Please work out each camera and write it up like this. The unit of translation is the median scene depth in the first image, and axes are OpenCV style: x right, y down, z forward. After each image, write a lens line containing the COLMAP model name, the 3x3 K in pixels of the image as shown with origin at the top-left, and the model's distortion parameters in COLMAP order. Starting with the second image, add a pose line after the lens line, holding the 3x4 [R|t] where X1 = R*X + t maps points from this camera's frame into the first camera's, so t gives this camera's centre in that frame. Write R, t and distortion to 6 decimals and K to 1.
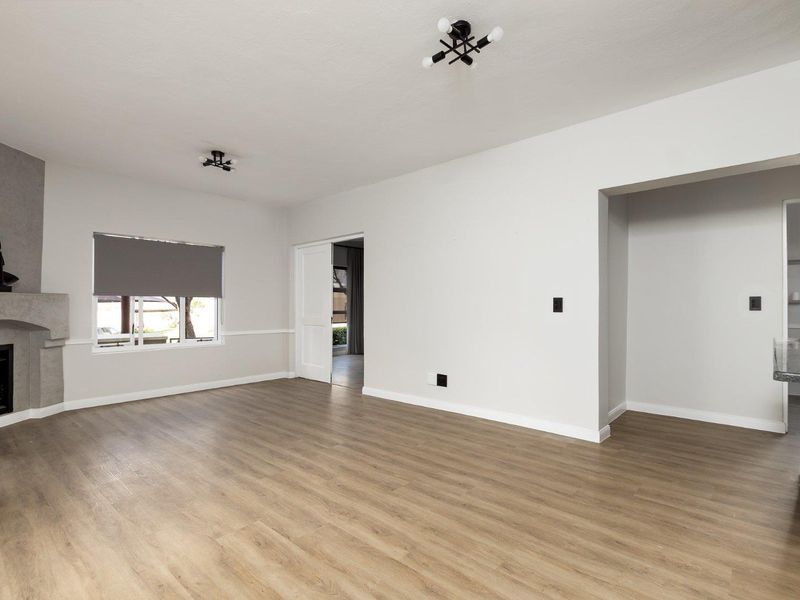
lens RADIAL K [[416.5, 0, 406.6], [0, 416.5, 303.2], [0, 0, 1]] dist [0.001435, -0.002239]
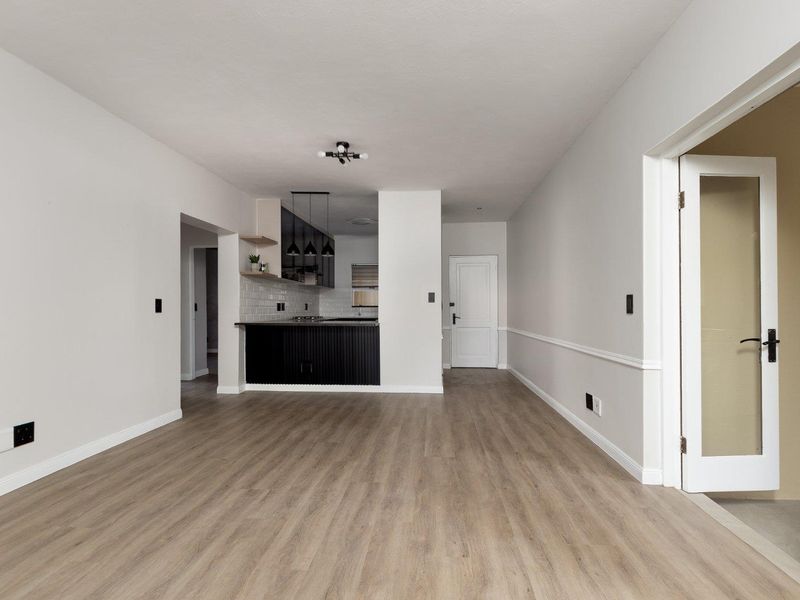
lens RADIAL K [[416.5, 0, 408.7], [0, 416.5, 309.8], [0, 0, 1]] dist [0.001435, -0.002239]
pose [[-0.615090, -0.004143, 0.788446, -1.051798], [-0.002516, 0.999991, 0.003291, 0.012202], [-0.788453, 0.000040, -0.615095, 1.398583]]
